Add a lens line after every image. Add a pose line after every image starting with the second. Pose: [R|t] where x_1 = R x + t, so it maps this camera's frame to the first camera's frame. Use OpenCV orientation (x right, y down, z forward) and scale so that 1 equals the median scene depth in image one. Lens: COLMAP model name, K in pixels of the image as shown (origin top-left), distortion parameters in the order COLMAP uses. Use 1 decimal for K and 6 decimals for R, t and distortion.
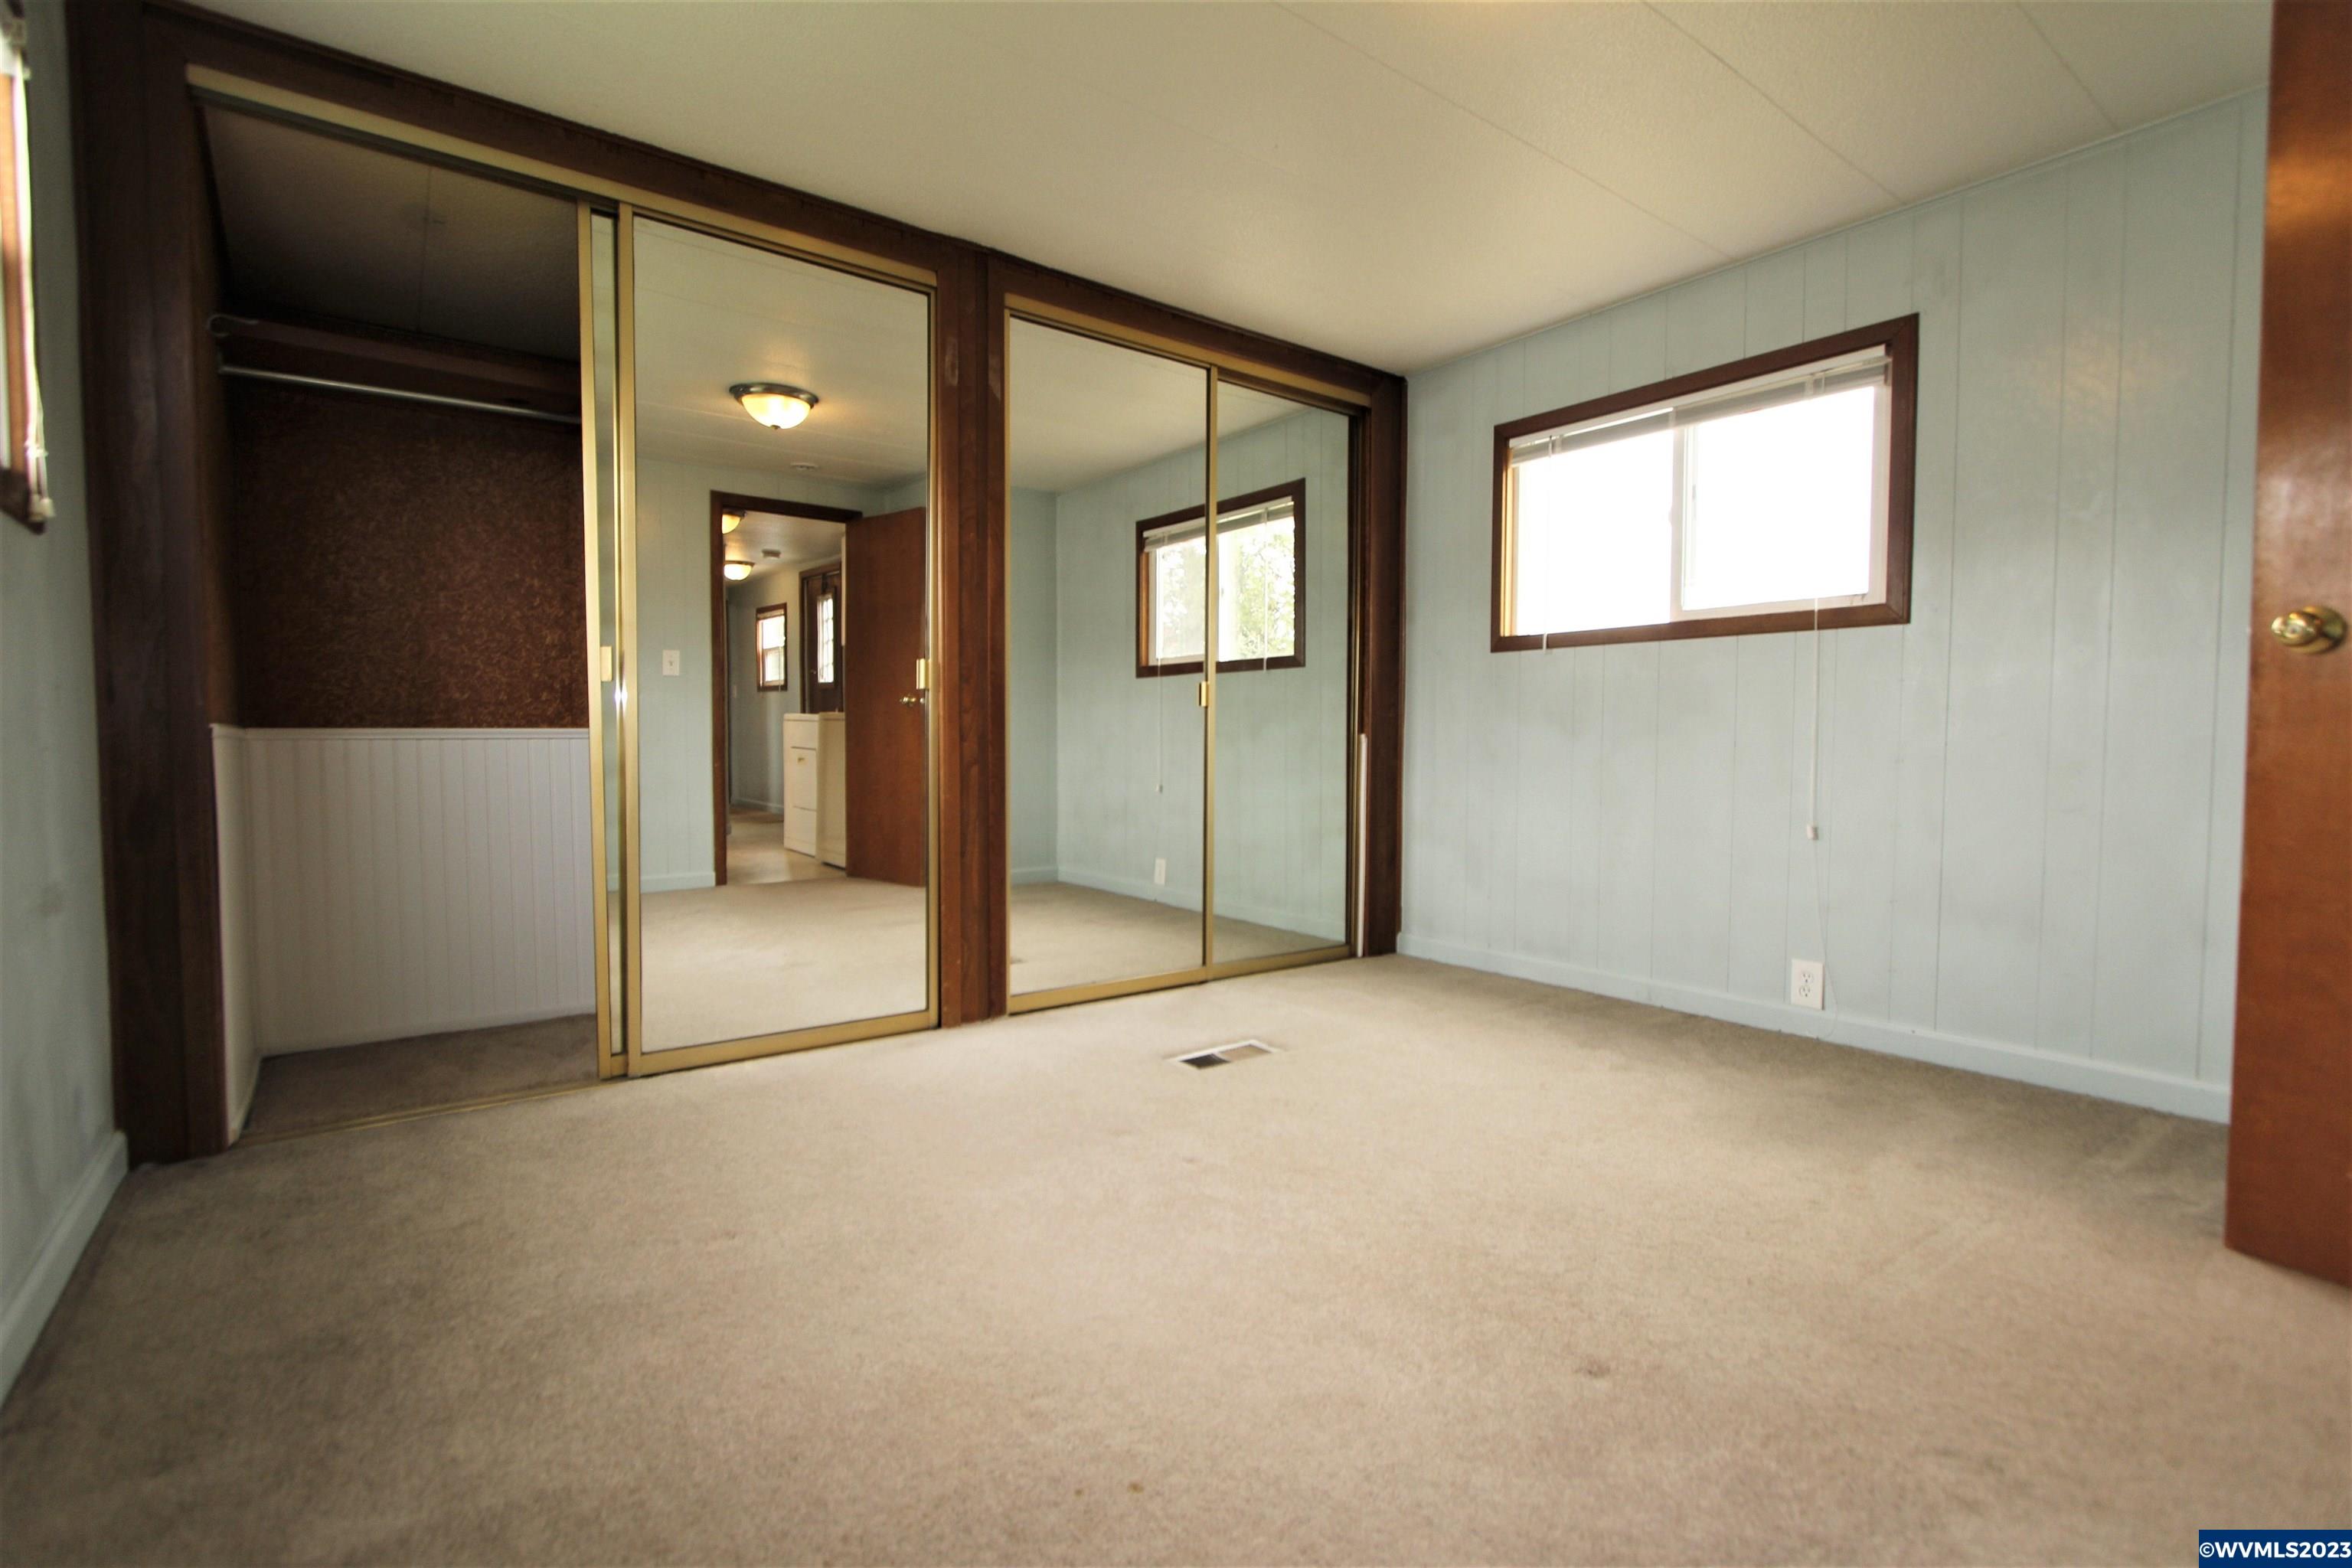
lens RADIAL K [[1081.2, 0, 1175.3], [0, 1081.2, 788.6], [0, 0, 1]] dist [-0.011256, 0.000028]
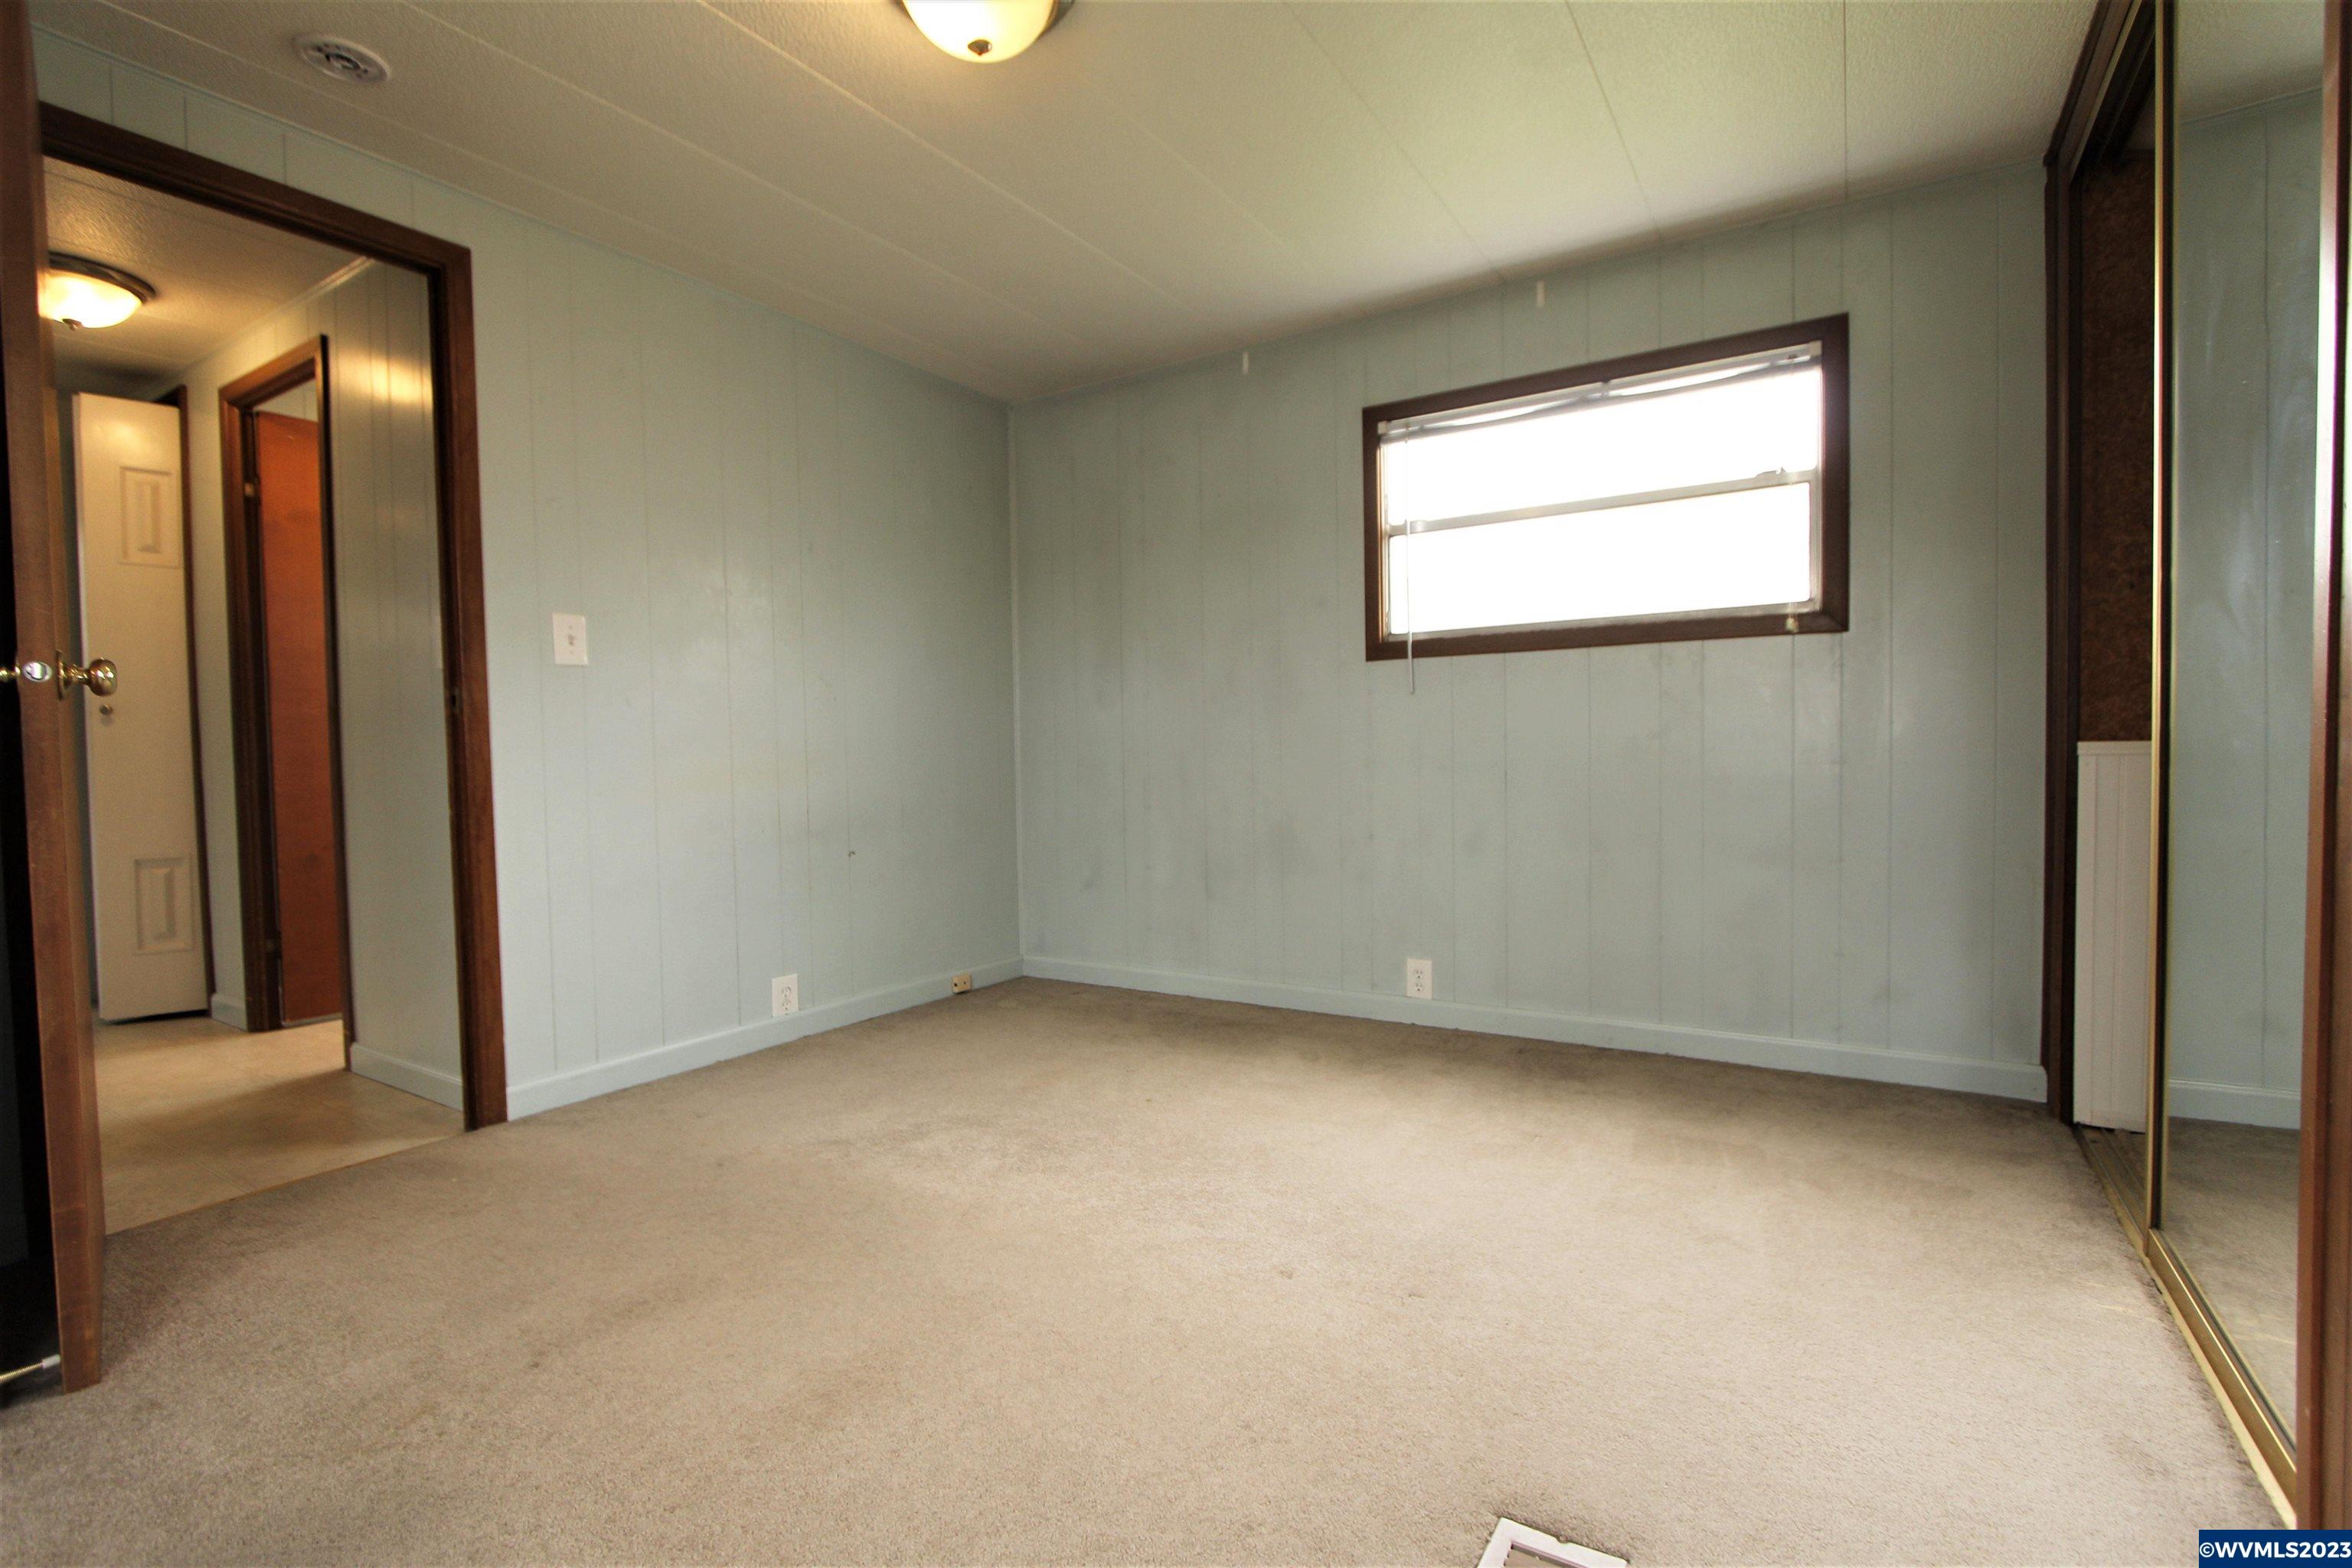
lens RADIAL K [[1081.2, 0, 1175.3], [0, 1081.2, 788.6], [0, 0, 1]] dist [-0.011256, 0.000028]
pose [[0.931025, -0.026116, 0.364020, -0.229021], [0.034323, 0.999281, -0.016092, -0.015343], [-0.363338, 0.027476, 0.931252, 0.305671]]
